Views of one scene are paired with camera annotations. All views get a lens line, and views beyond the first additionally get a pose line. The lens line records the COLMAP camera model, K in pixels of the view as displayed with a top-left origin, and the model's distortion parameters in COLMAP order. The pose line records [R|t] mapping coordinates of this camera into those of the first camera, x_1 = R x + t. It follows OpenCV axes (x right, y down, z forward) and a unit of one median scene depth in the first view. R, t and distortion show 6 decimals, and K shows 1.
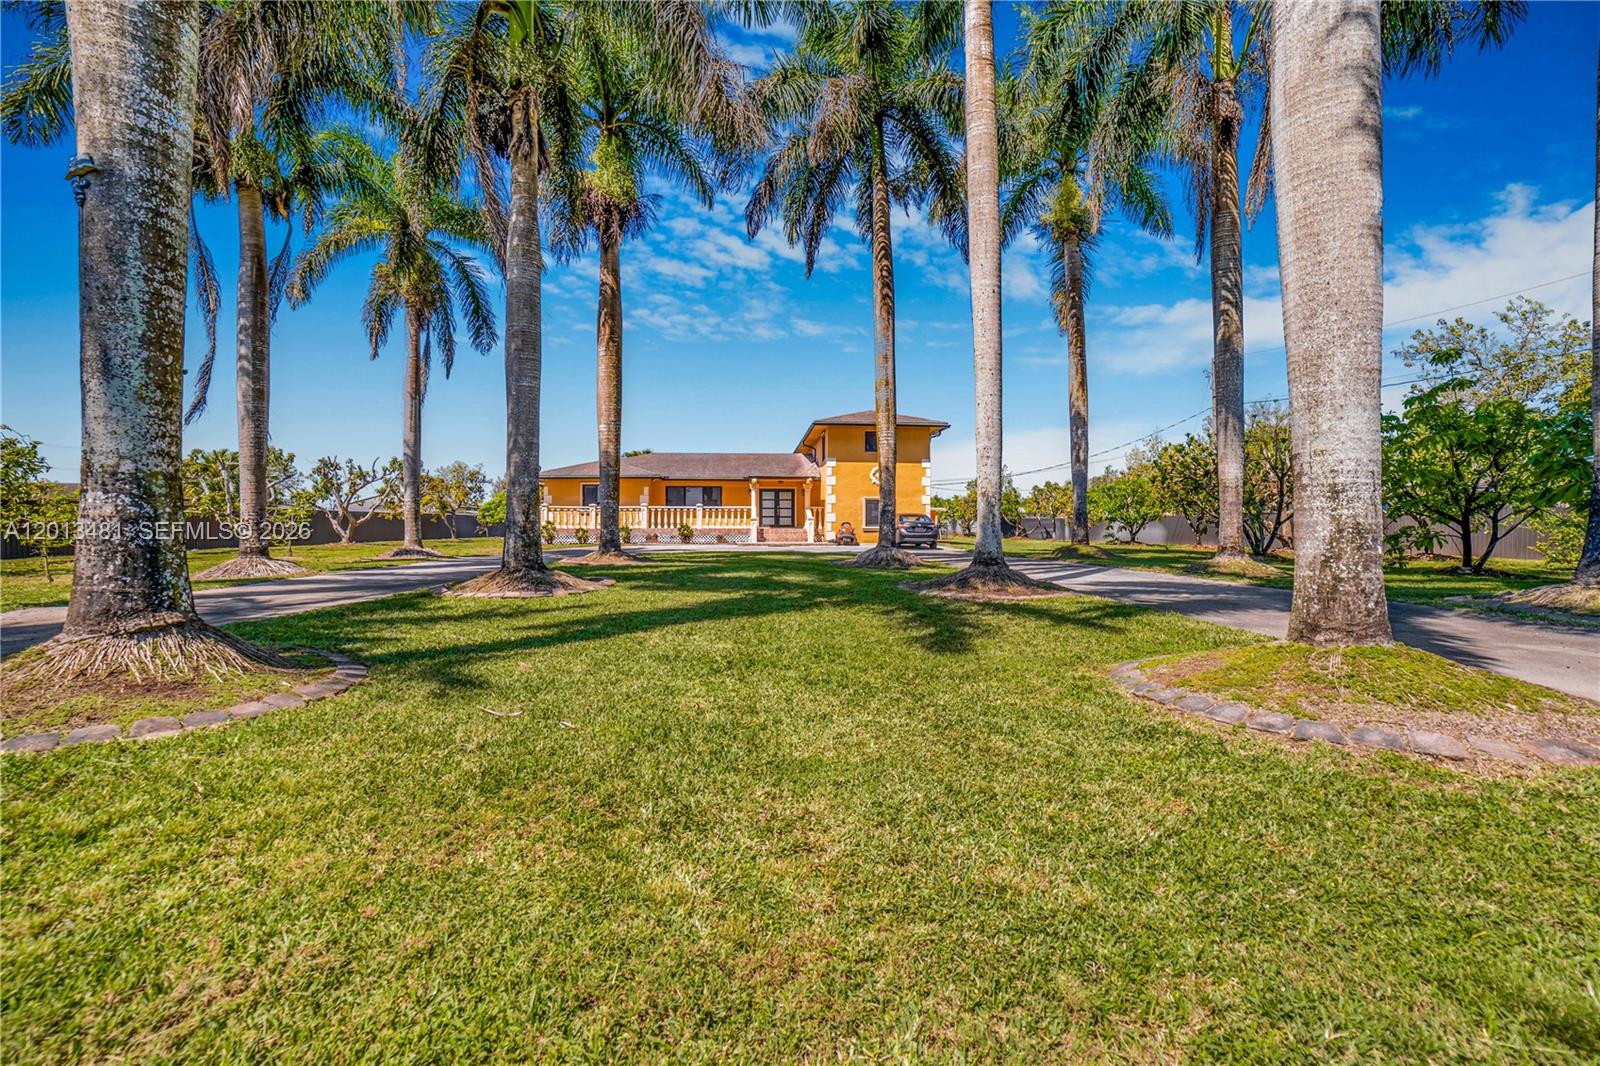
lens RADIAL K [[717.5, 0, 793.1], [0, 717.5, 520.0], [0, 0, 1]] dist [-0.000485, 0.000712]
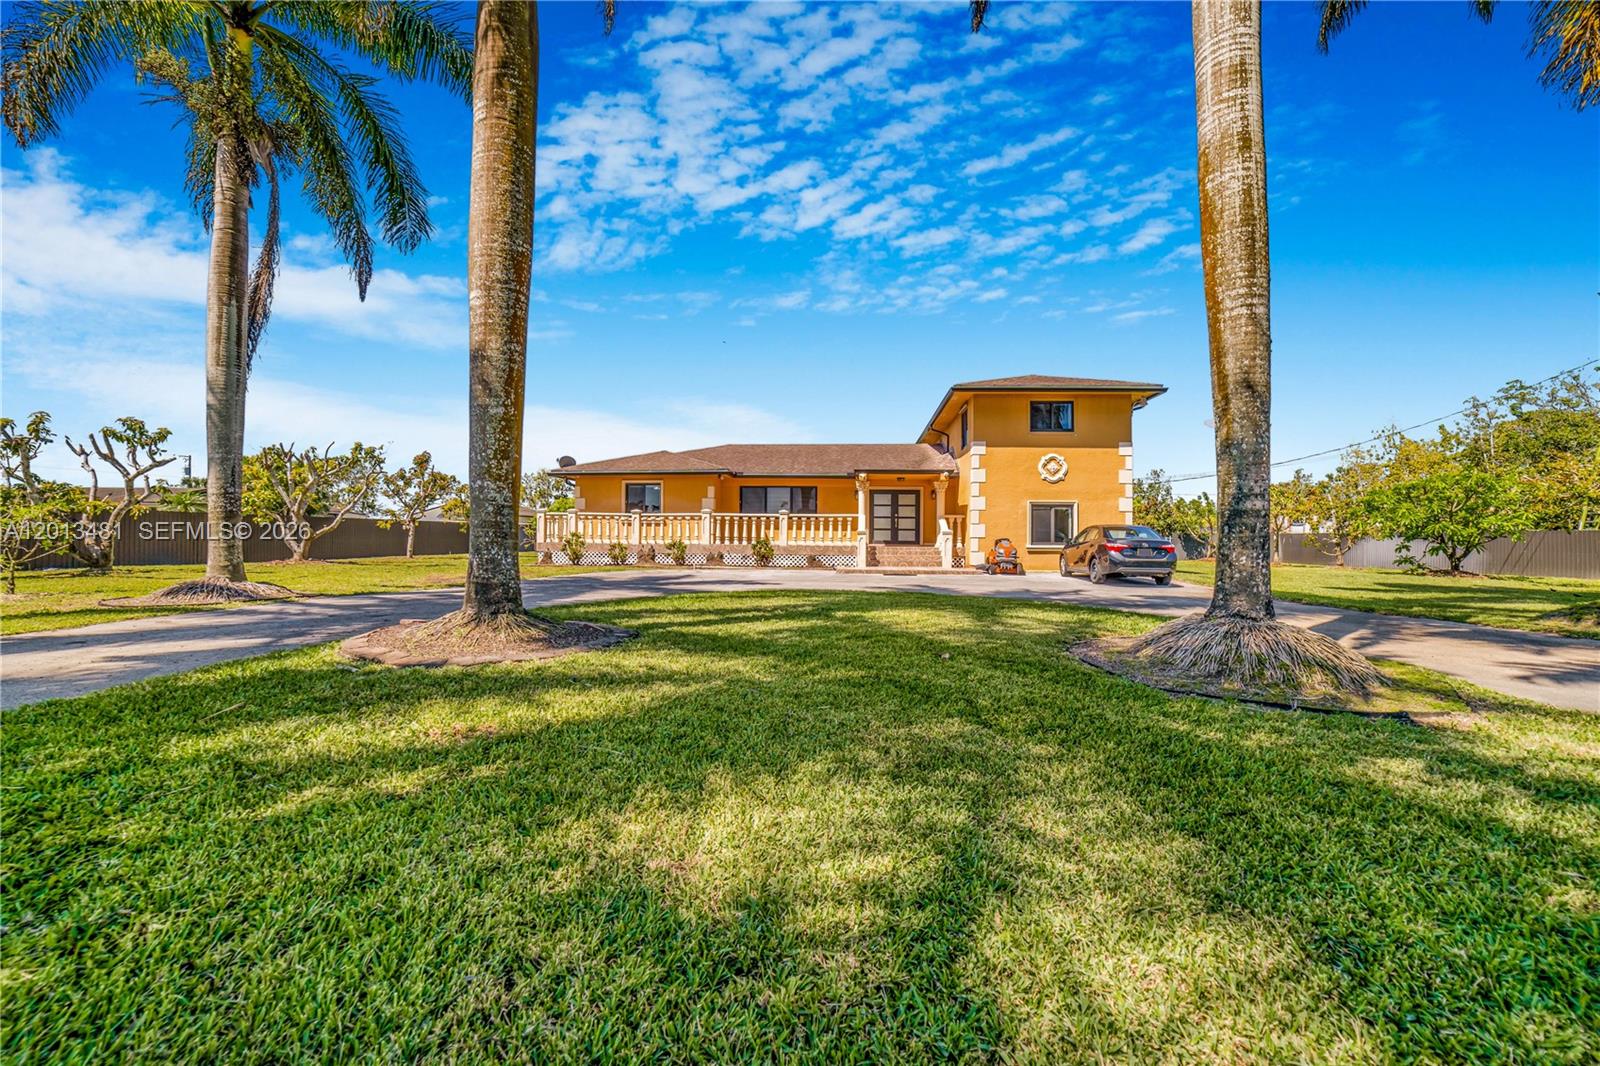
lens RADIAL K [[717.5, 0, 793.1], [0, 717.5, 520.0], [0, 0, 1]] dist [-0.000485, 0.000712]
pose [[0.988626, 0.004652, -0.150325, -0.016449], [-0.007578, 0.999793, -0.018896, 0.000401], [0.150206, 0.019820, 0.988456, 0.311473]]
